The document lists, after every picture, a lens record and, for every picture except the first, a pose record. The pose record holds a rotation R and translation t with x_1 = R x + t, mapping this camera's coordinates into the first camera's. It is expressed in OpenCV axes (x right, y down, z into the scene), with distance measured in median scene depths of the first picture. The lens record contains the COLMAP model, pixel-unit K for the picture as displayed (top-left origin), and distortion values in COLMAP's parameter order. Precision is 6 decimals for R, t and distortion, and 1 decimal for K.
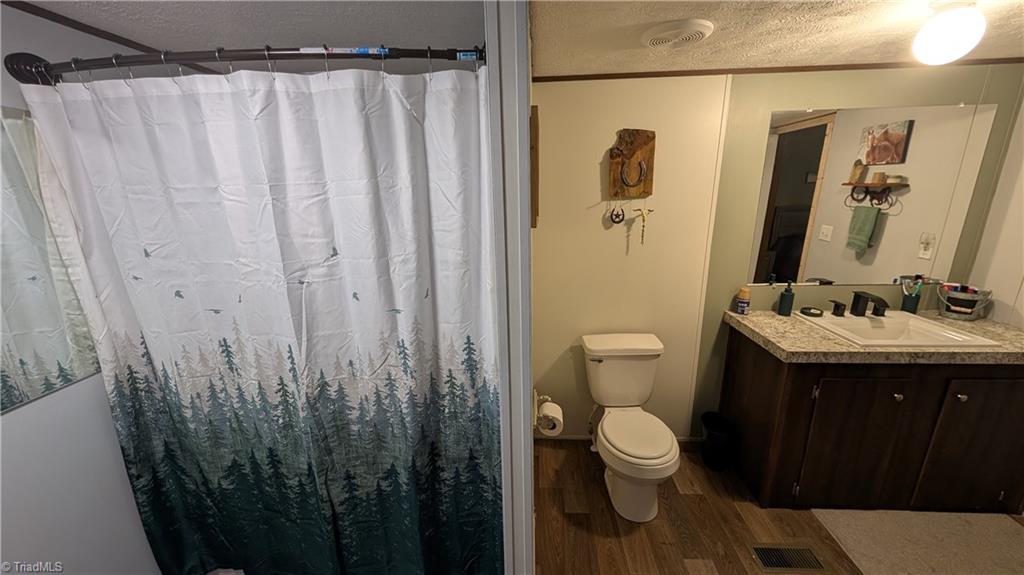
lens RADIAL K [[385.5, 0, 509.7], [0, 385.5, 291.3], [0, 0, 1]] dist [0.007955, 0.000085]
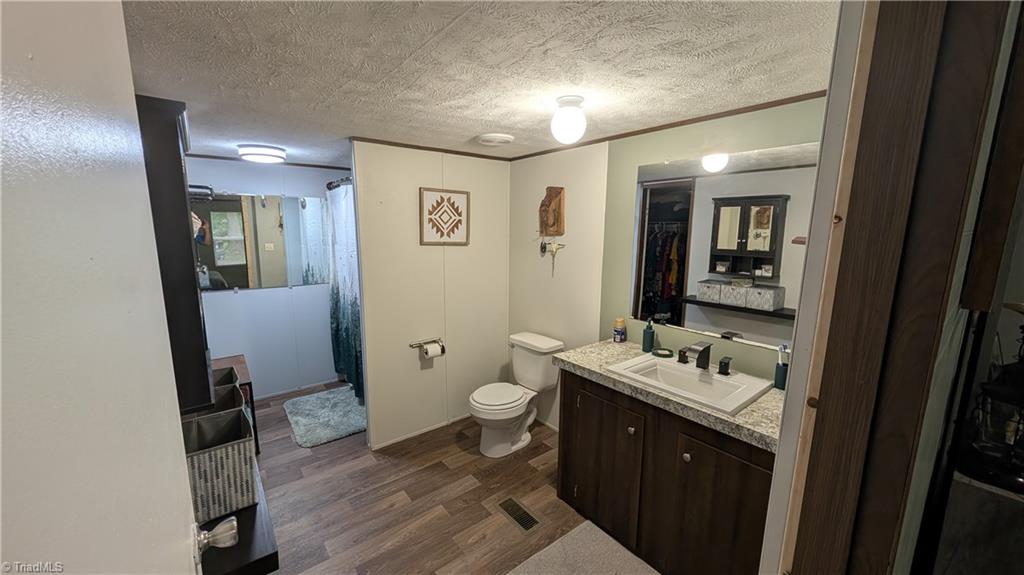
lens RADIAL K [[385.5, 0, 509.7], [0, 385.5, 291.3], [0, 0, 1]] dist [0.007955, 0.000085]
pose [[0.670210, 0.158621, -0.725022, 1.293465], [-0.225014, 0.974342, 0.005165, -0.021916], [0.707239, 0.159678, 0.688706, -0.012674]]
